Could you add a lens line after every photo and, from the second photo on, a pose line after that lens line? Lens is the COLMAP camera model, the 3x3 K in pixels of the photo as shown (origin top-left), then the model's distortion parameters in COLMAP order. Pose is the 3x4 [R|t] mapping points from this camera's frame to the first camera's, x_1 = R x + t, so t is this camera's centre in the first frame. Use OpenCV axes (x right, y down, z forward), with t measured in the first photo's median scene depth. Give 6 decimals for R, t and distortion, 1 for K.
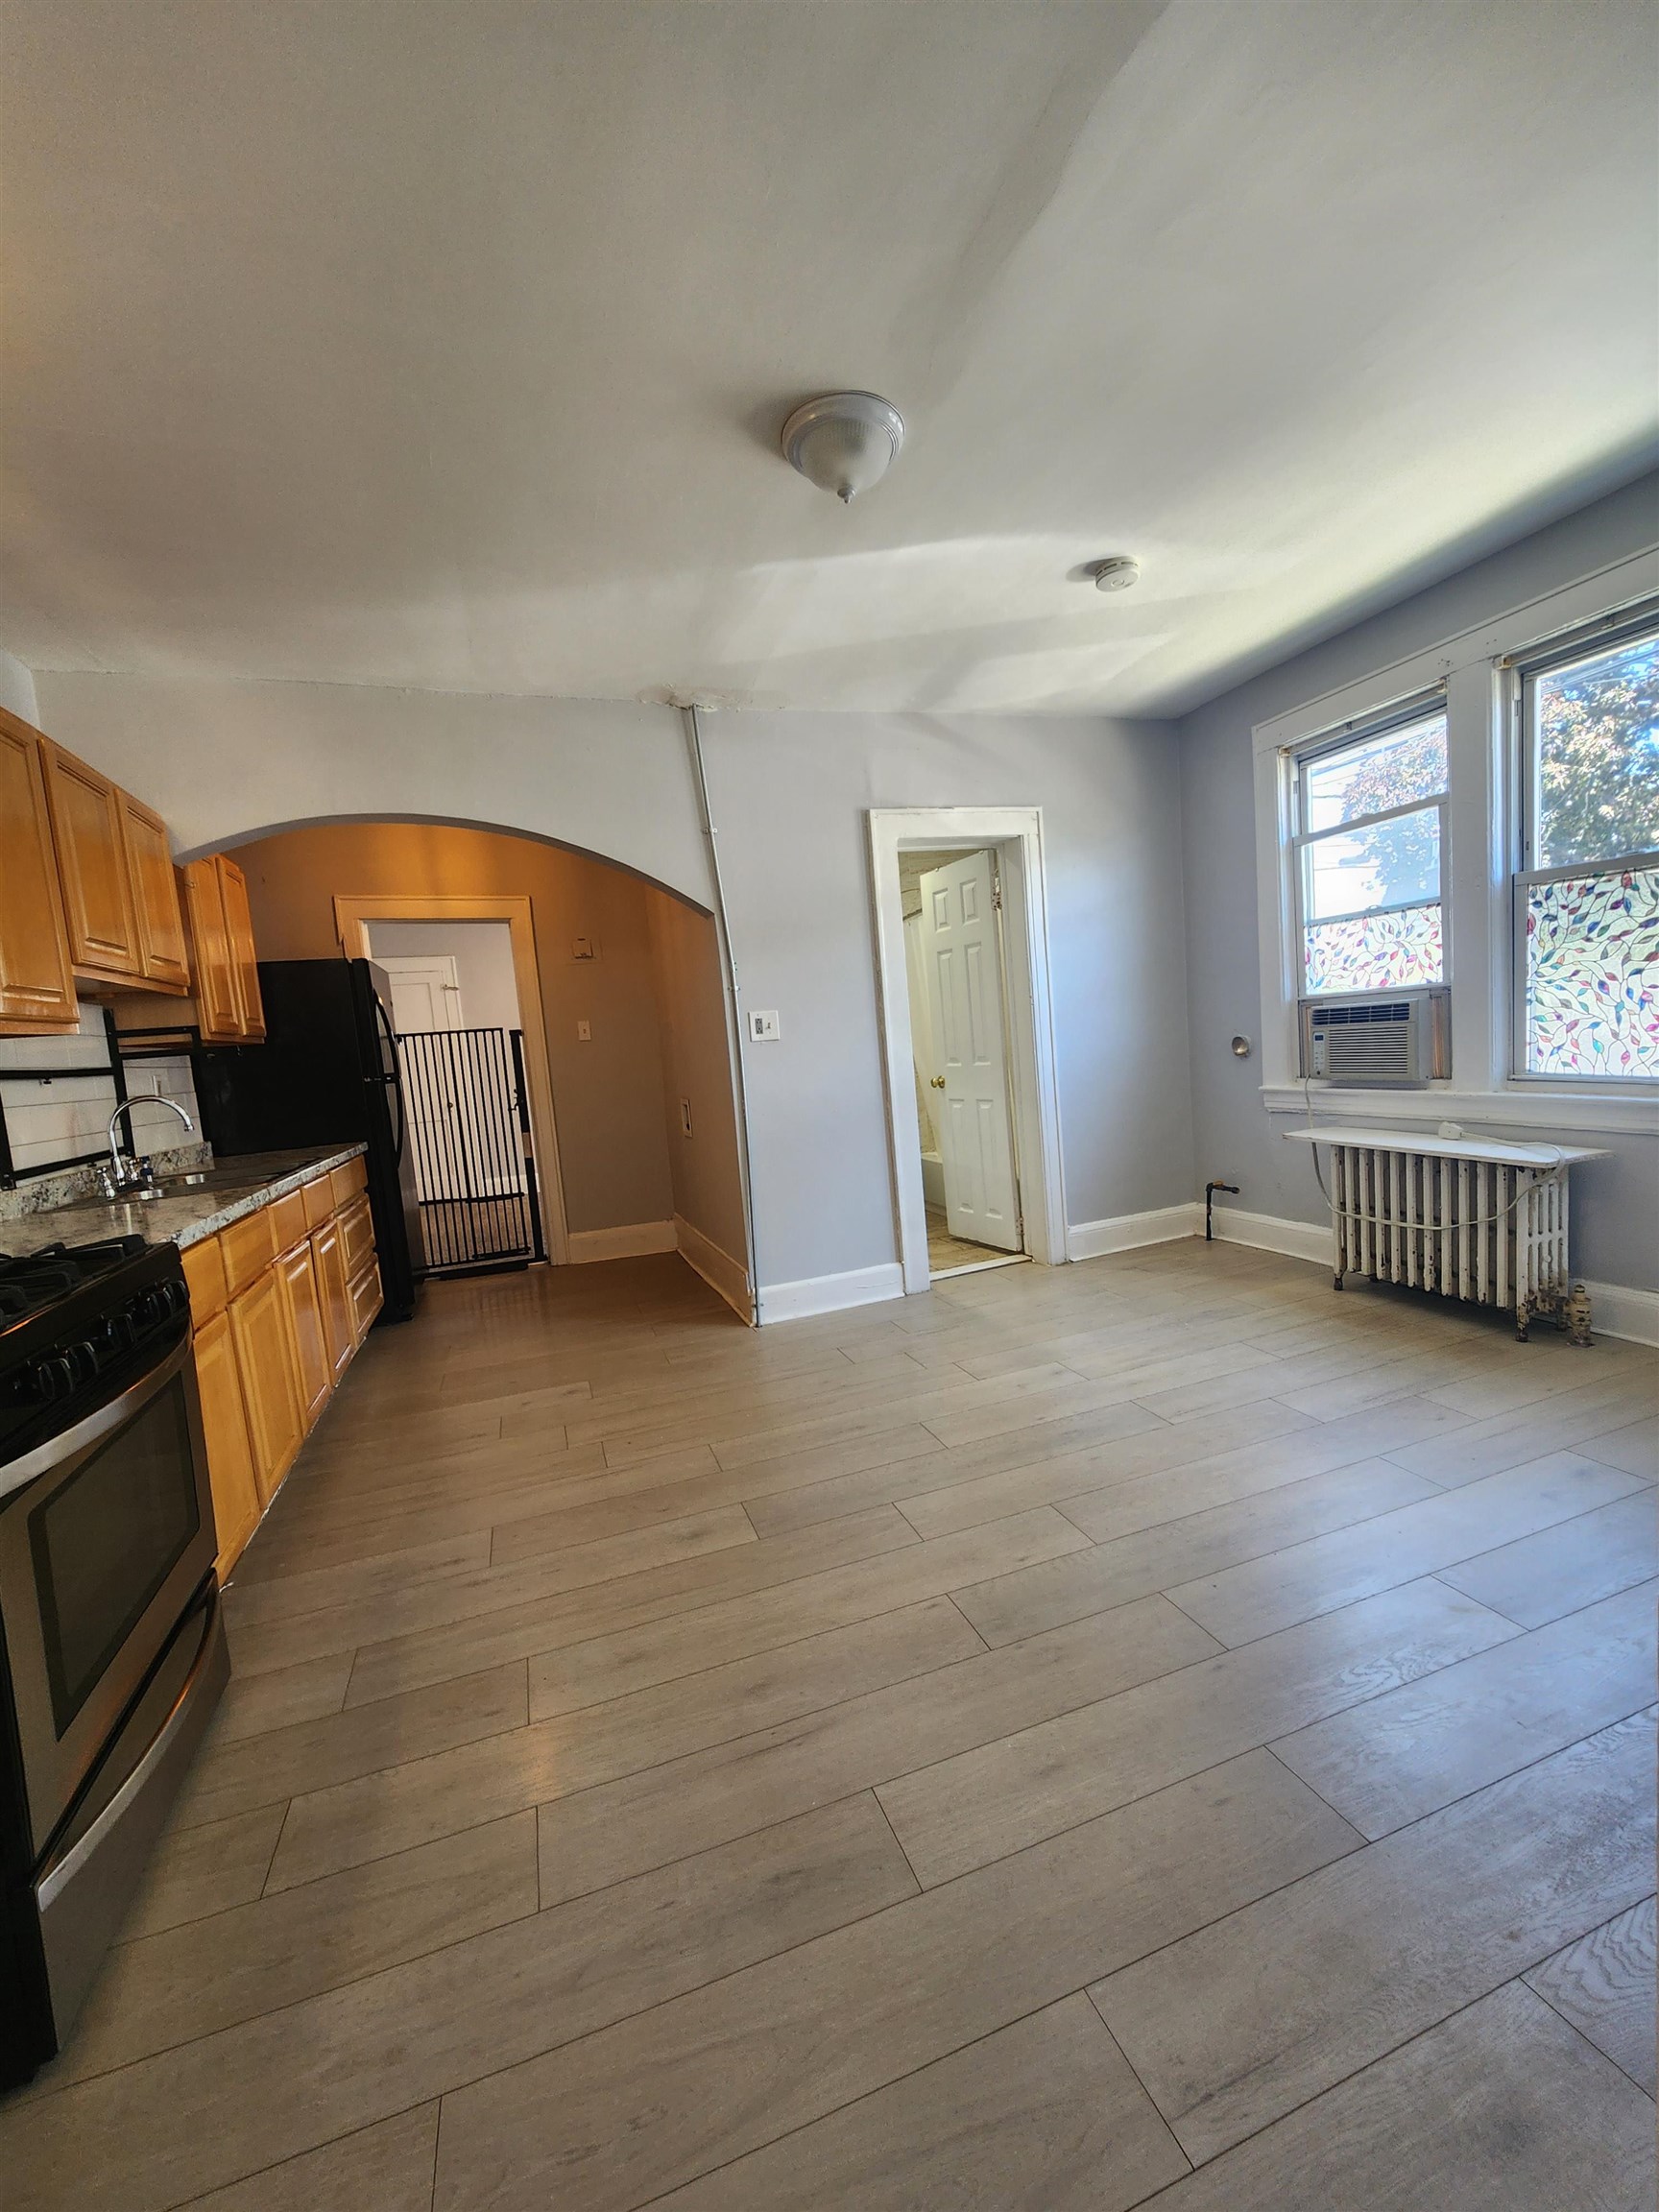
lens RADIAL K [[902.4, 0, 849.5], [0, 902.4, 1124.2], [0, 0, 1]] dist [0.001011, -0.001100]
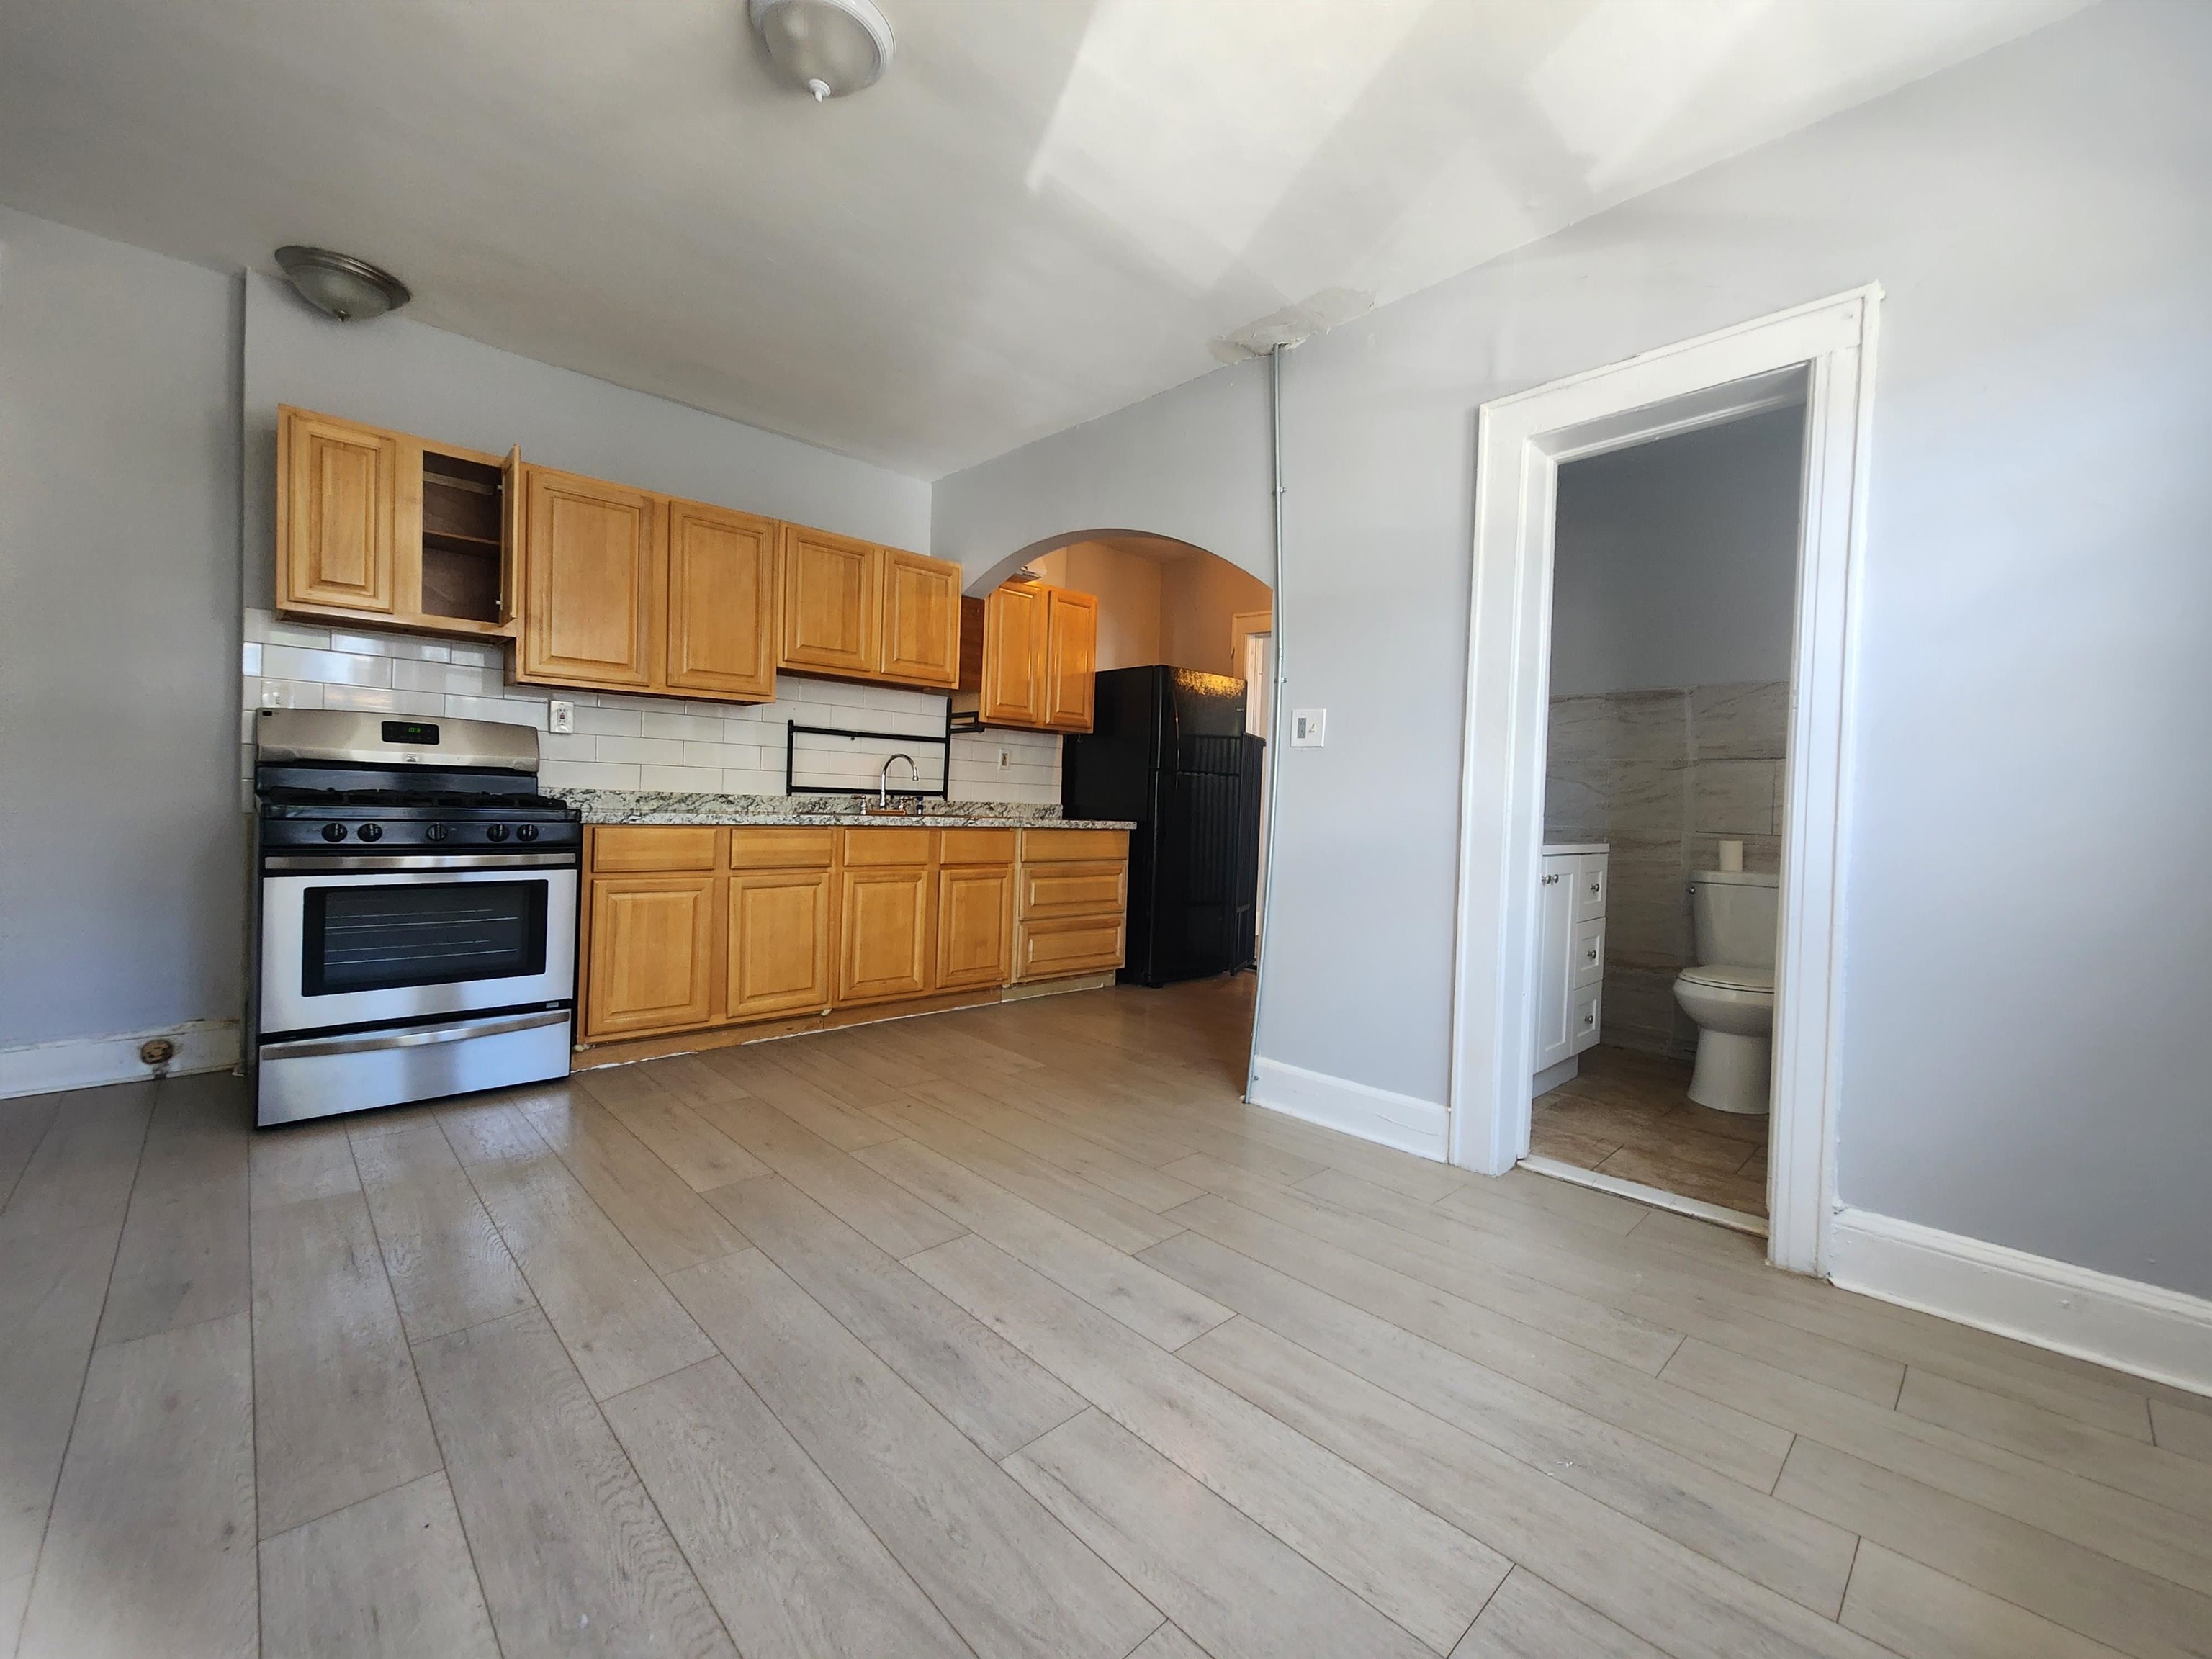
lens RADIAL K [[902.4, 0, 1118.1], [0, 902.4, 814.9], [0, 0, 1]] dist [0.001011, -0.001100]
pose [[0.409917, 0.113862, -0.904988, 0.644496], [-0.156401, 0.986257, 0.053244, -0.060053], [0.898614, 0.119716, 0.422092, 0.628006]]
